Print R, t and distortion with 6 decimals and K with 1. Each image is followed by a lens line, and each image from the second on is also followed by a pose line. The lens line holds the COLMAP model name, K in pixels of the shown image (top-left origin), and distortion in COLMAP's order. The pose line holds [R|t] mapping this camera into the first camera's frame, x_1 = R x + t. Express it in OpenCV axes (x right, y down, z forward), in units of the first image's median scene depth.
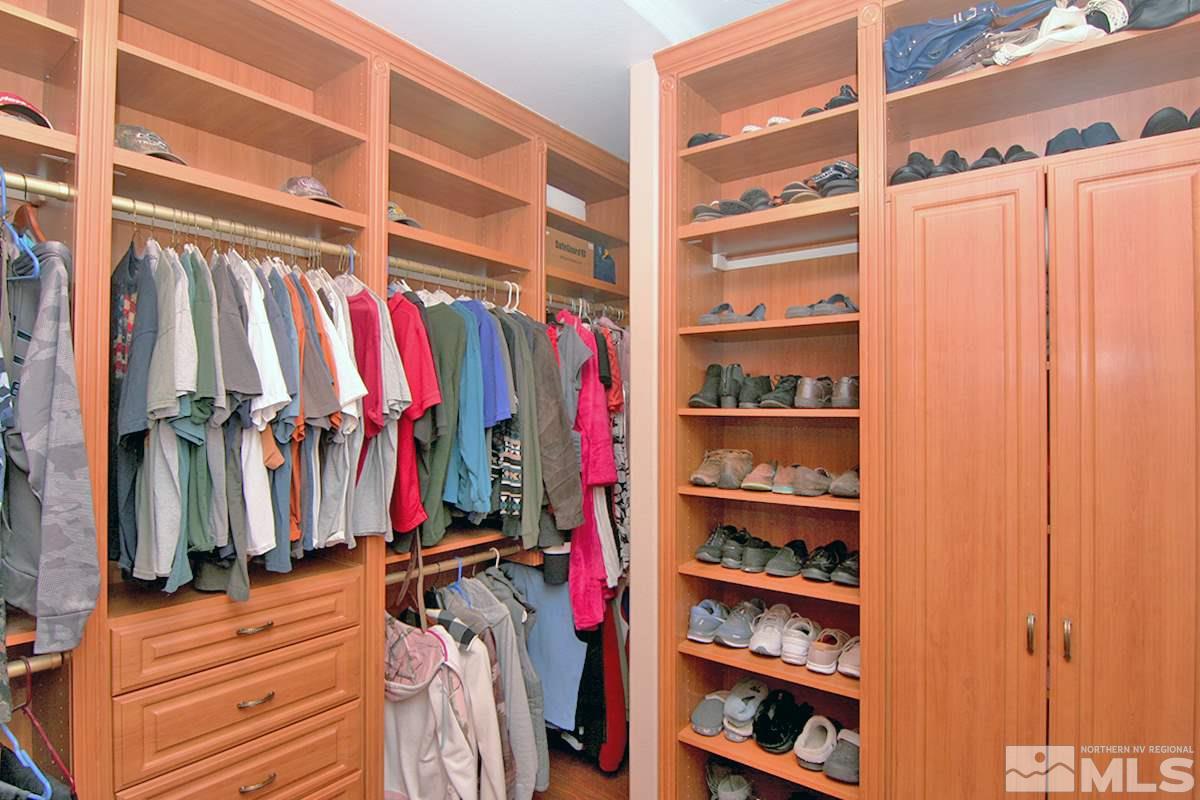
lens RADIAL K [[623.3, 0, 611.2], [0, 623.3, 402.1], [0, 0, 1]] dist [-0.024380, -0.001190]
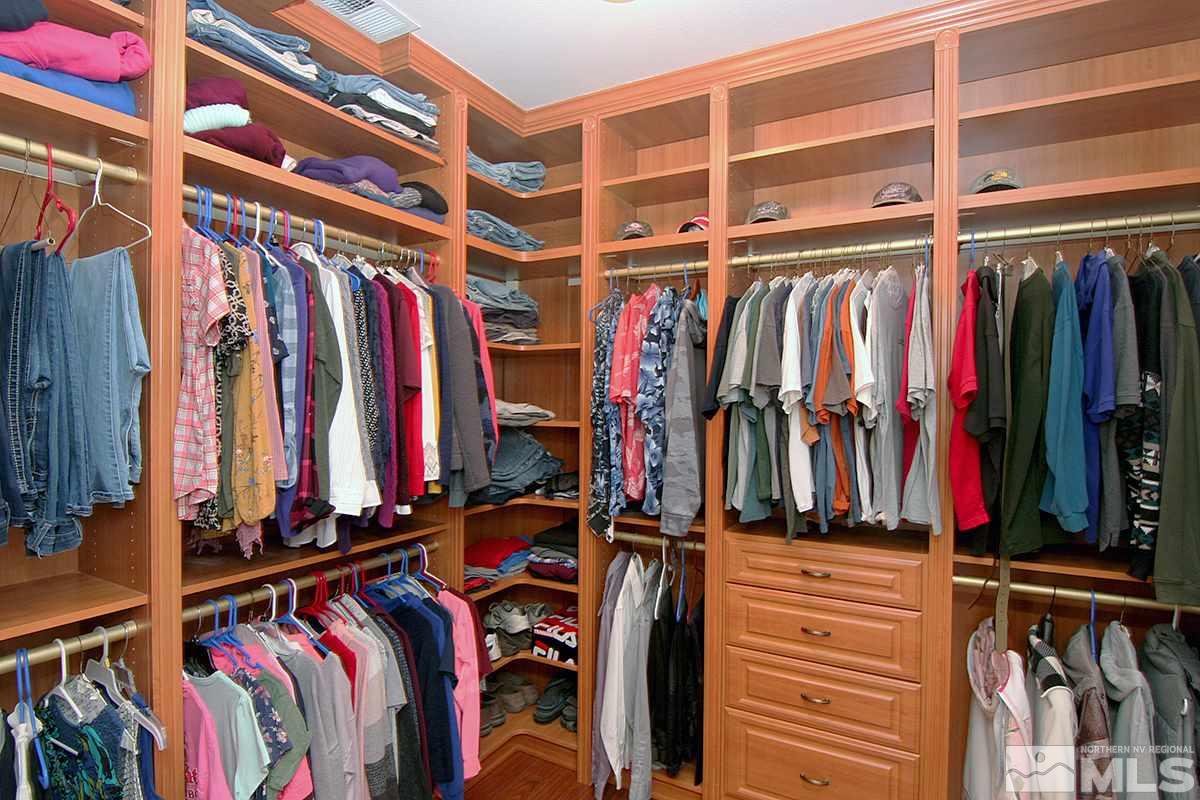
lens RADIAL K [[623.3, 0, 611.2], [0, 623.3, 402.1], [0, 0, 1]] dist [-0.024380, -0.001190]
pose [[0.132320, 0.006198, -0.991188, 0.609829], [0.004914, 0.999964, 0.006909, 0.010338], [0.991195, -0.005785, 0.132285, 0.428416]]
